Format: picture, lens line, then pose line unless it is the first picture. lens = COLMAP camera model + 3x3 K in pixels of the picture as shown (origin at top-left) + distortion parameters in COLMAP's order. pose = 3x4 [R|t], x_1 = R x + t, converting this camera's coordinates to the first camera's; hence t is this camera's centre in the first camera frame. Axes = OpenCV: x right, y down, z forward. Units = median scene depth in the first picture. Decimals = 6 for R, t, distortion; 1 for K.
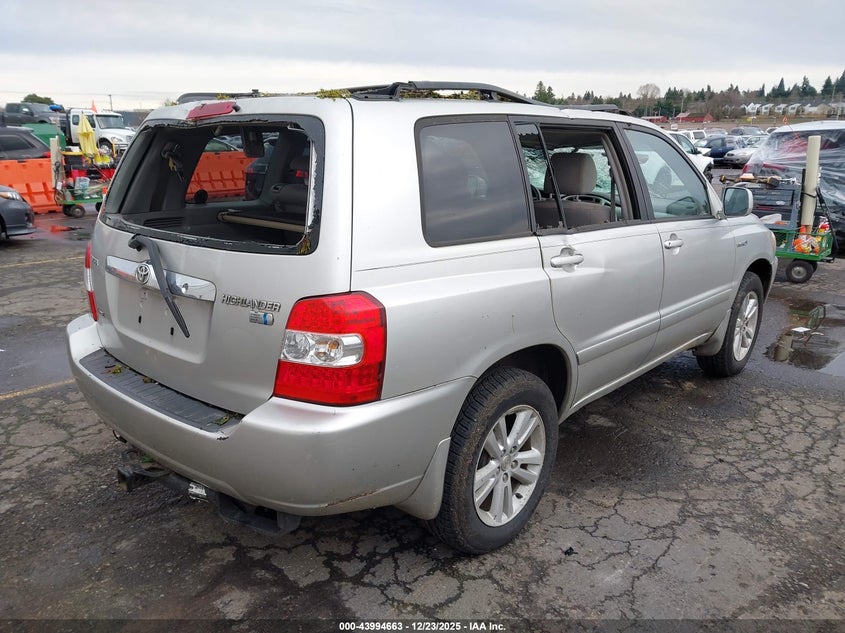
lens RADIAL K [[687.3, 0, 405.0], [0, 687.3, 317.2], [0, 0, 1]] dist [0.005983, -0.019486]
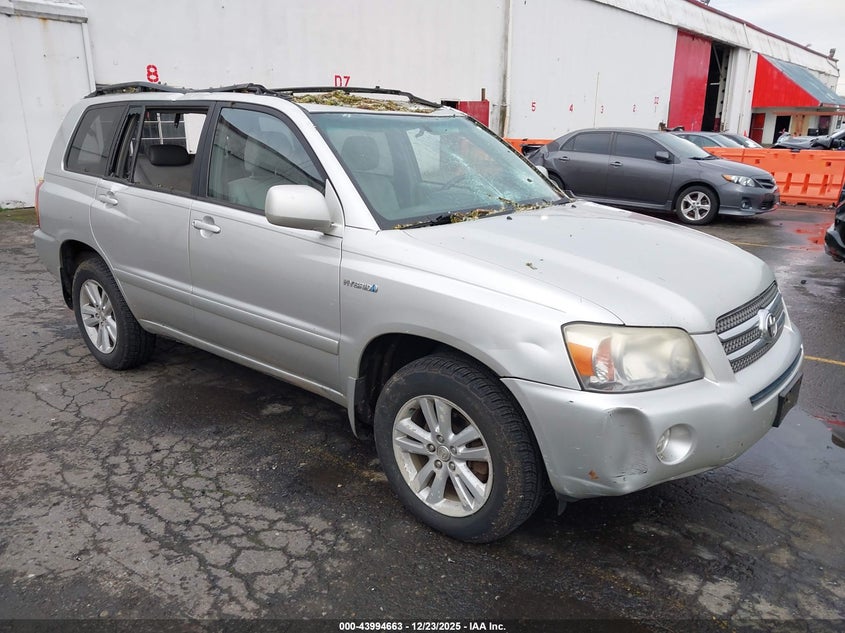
lens RADIAL K [[687.3, 0, 425.4], [0, 687.3, 320.8], [0, 0, 1]] dist [0.005983, -0.019486]
pose [[0.029218, 0.272874, -0.961606, 1.403473], [-0.264208, 0.929910, 0.255853, -0.321045], [0.964023, 0.246589, 0.099266, 1.269152]]
